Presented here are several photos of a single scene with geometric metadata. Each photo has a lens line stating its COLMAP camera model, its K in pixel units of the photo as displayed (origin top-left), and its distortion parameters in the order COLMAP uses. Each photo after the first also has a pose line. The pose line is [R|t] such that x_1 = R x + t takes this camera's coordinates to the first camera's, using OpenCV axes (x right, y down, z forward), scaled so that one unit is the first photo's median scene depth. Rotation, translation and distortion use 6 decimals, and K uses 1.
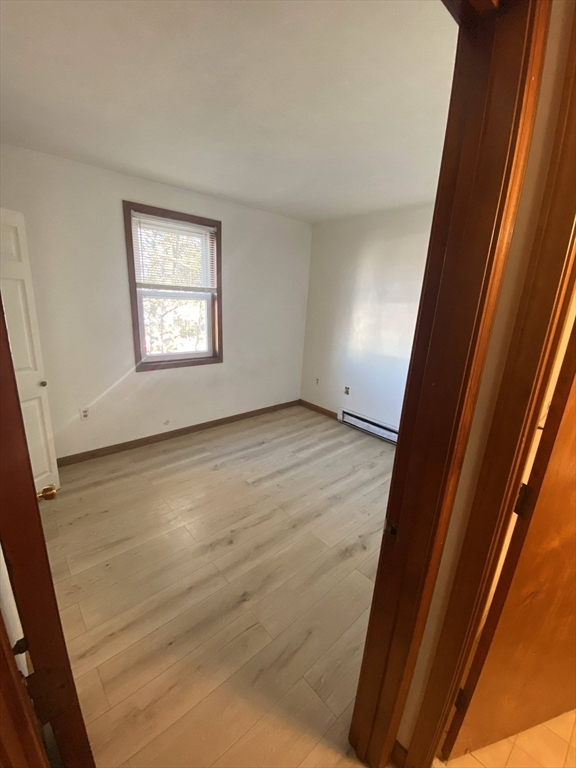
lens RADIAL K [[313.3, 0, 291.8], [0, 313.3, 384.3], [0, 0, 1]] dist [0.012052, -0.016237]
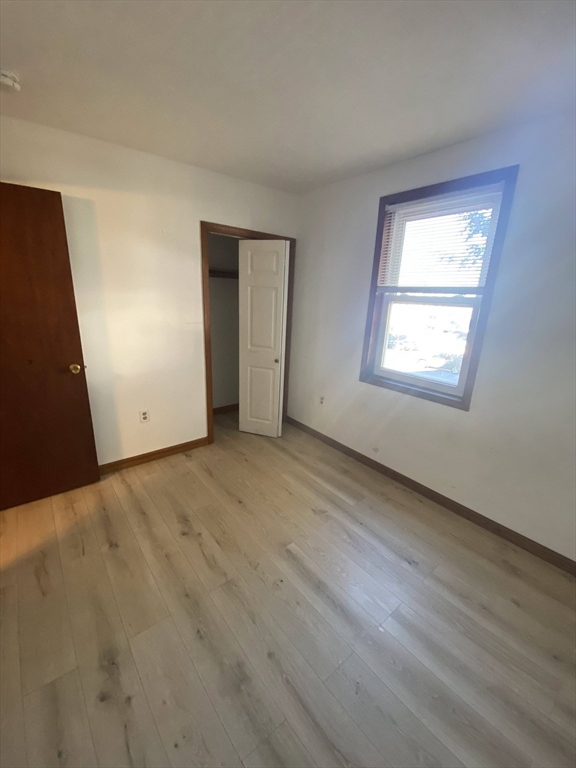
lens RADIAL K [[313.3, 0, 288.4], [0, 313.3, 383.4], [0, 0, 1]] dist [0.012052, -0.016237]
pose [[-0.065529, 0.237374, -0.969206, 0.500899], [-0.301422, 0.921211, 0.245999, -0.227318], [0.951237, 0.308260, 0.011184, 0.895621]]
